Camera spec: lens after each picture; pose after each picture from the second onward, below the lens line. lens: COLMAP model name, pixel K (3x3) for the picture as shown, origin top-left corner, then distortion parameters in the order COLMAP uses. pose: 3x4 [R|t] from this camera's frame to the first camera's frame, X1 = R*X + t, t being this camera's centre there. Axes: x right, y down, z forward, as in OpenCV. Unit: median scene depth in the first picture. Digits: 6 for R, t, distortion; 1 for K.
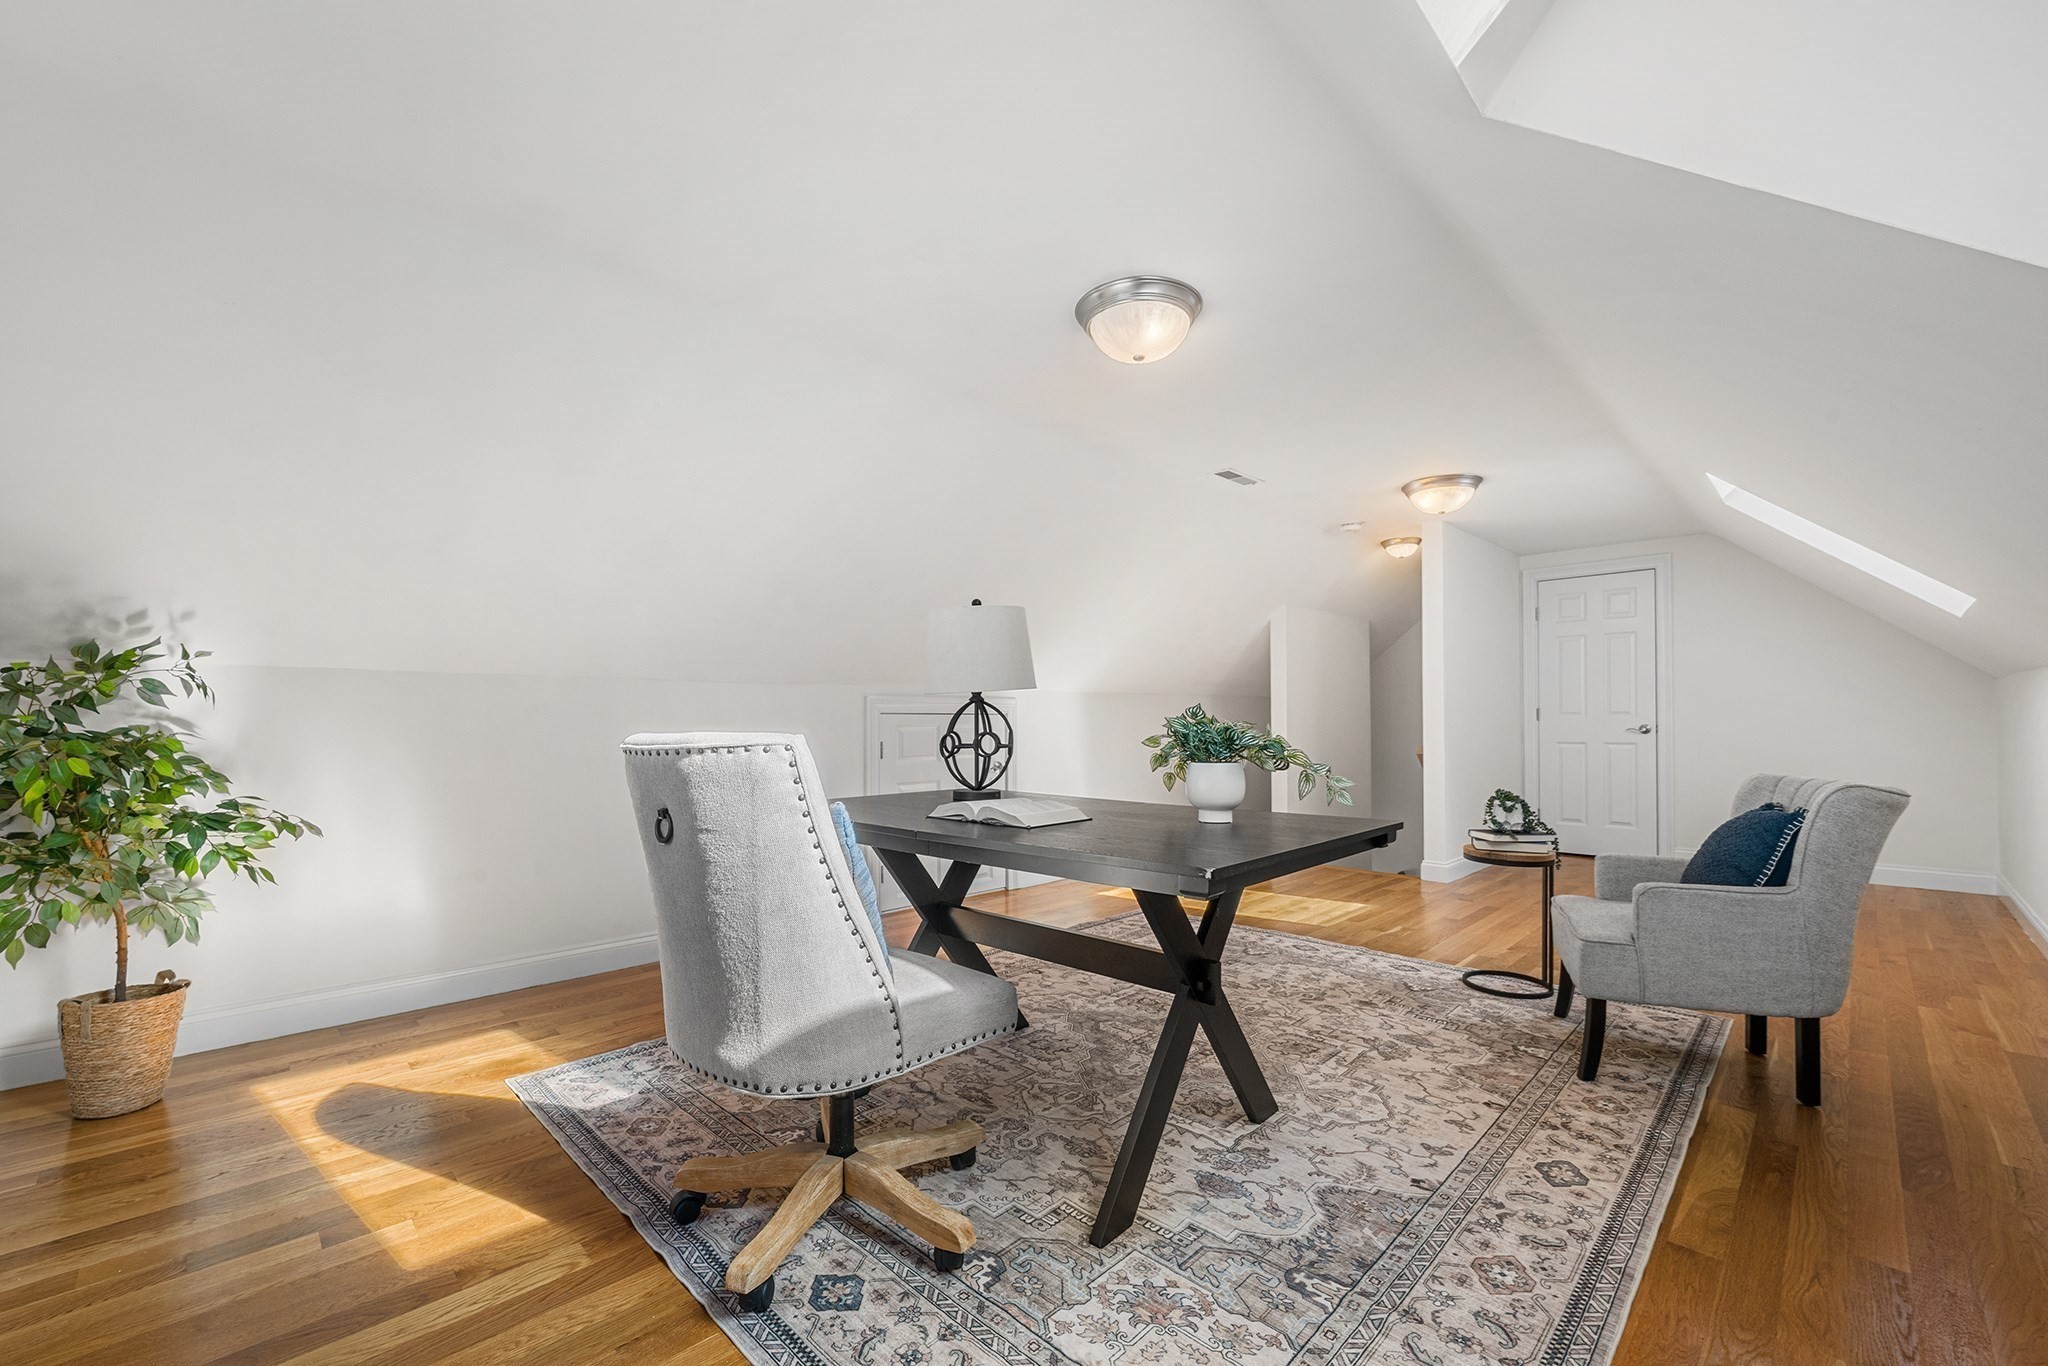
lens RADIAL K [[816.8, 0, 1030.6], [0, 816.8, 693.1], [0, 0, 1]] dist [-0.000186, -0.000146]
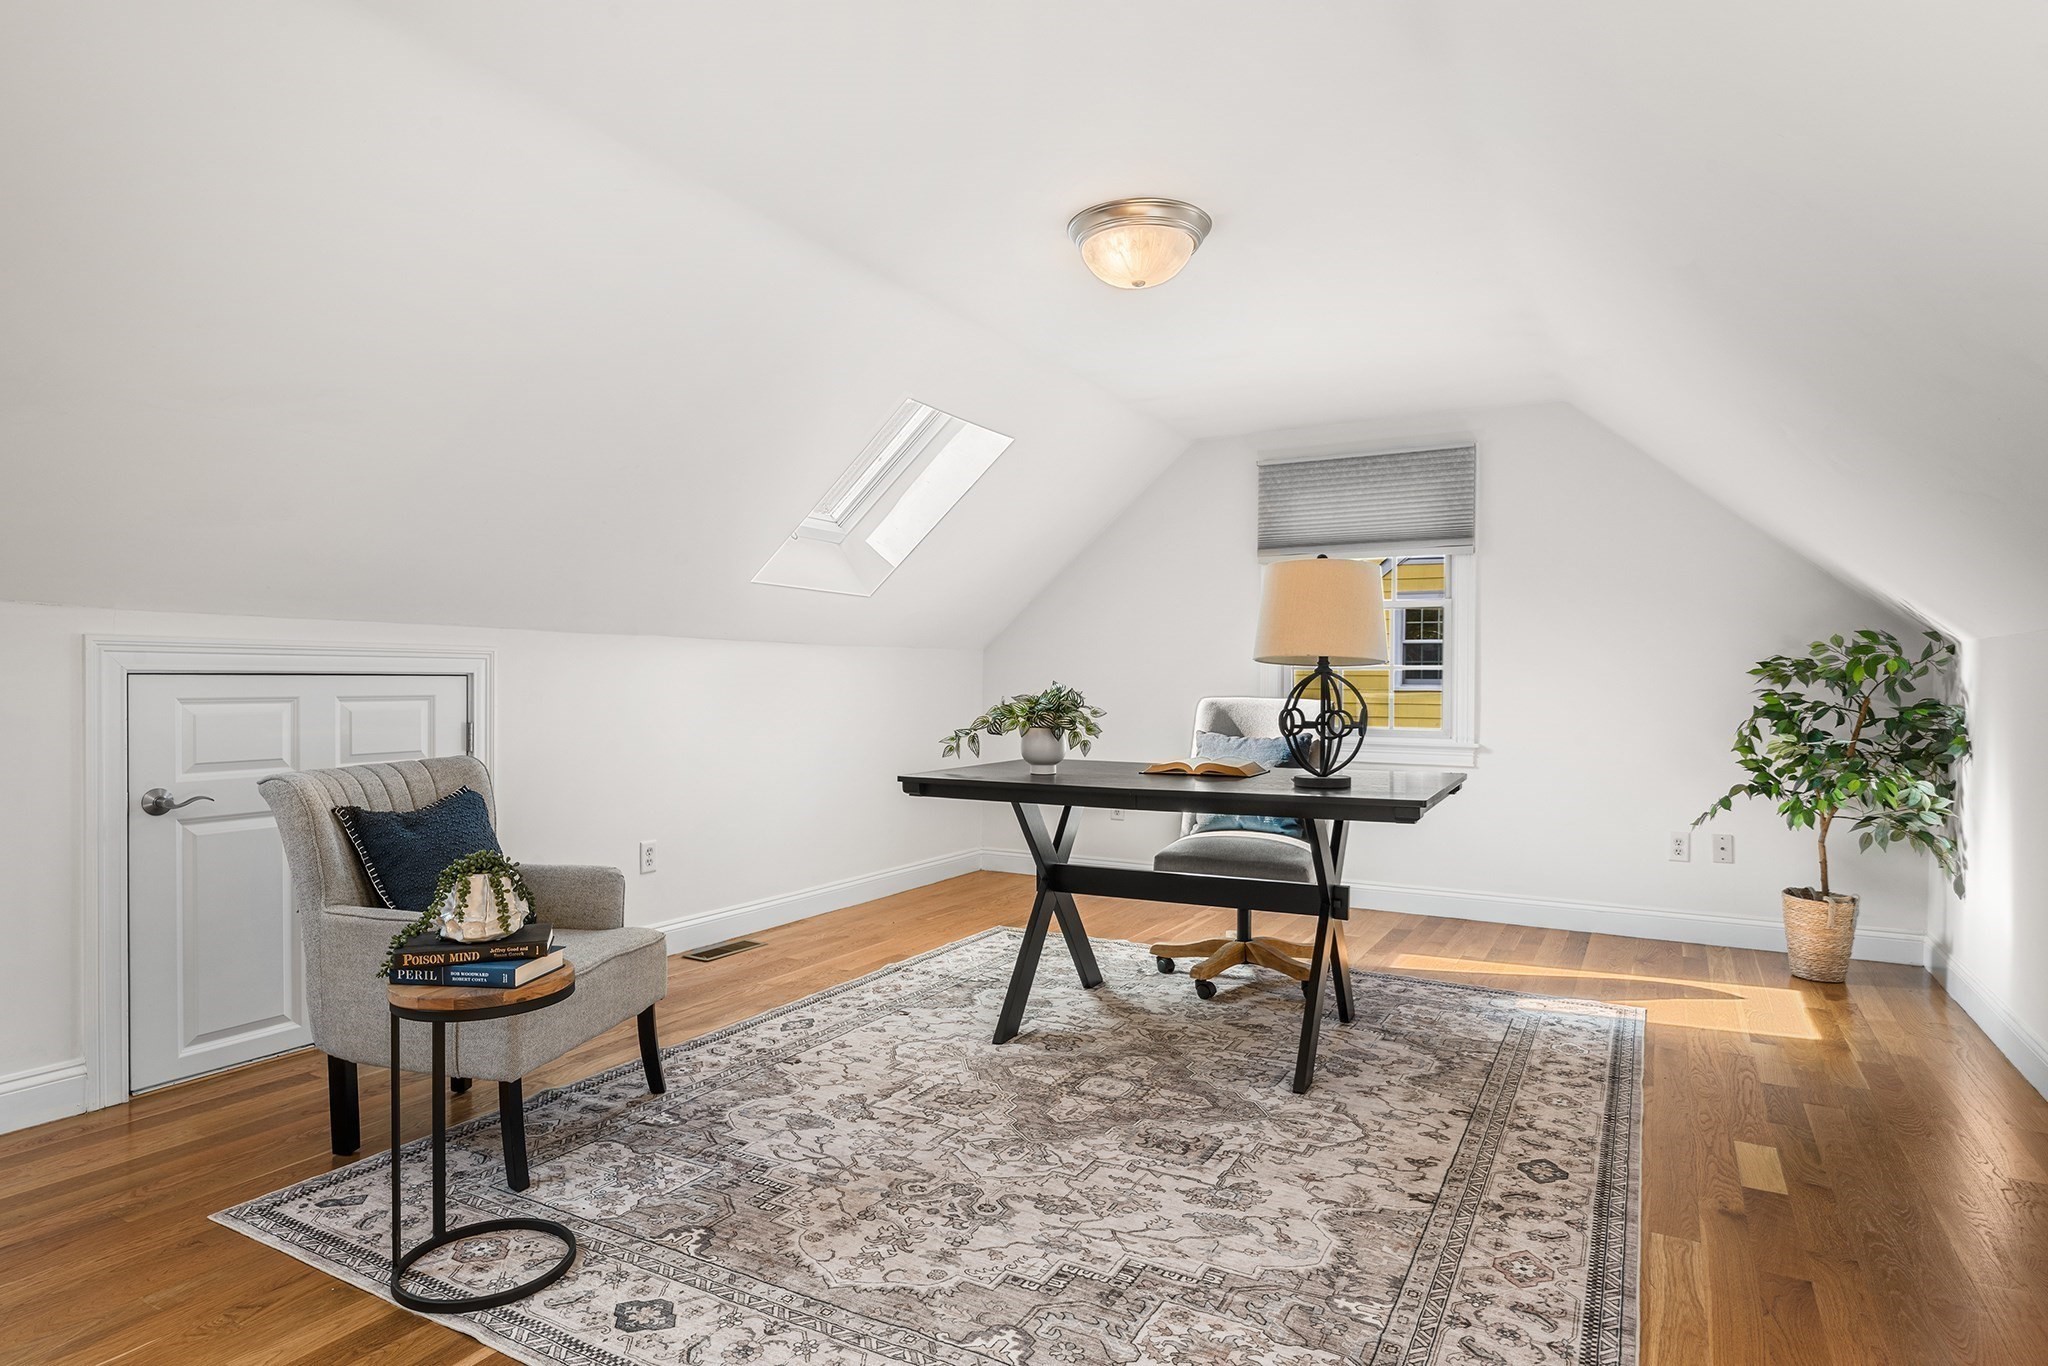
lens RADIAL K [[1124.5, 0, 1024.9], [0, 1124.5, 686.9], [0, 0, 1]] dist [-0.000469, -0.000045]
pose [[-0.964585, -0.000181, -0.263774, 0.548358], [0.008796, 0.999422, -0.032851, 0.060204], [0.263627, -0.034008, -0.964025, 2.067118]]
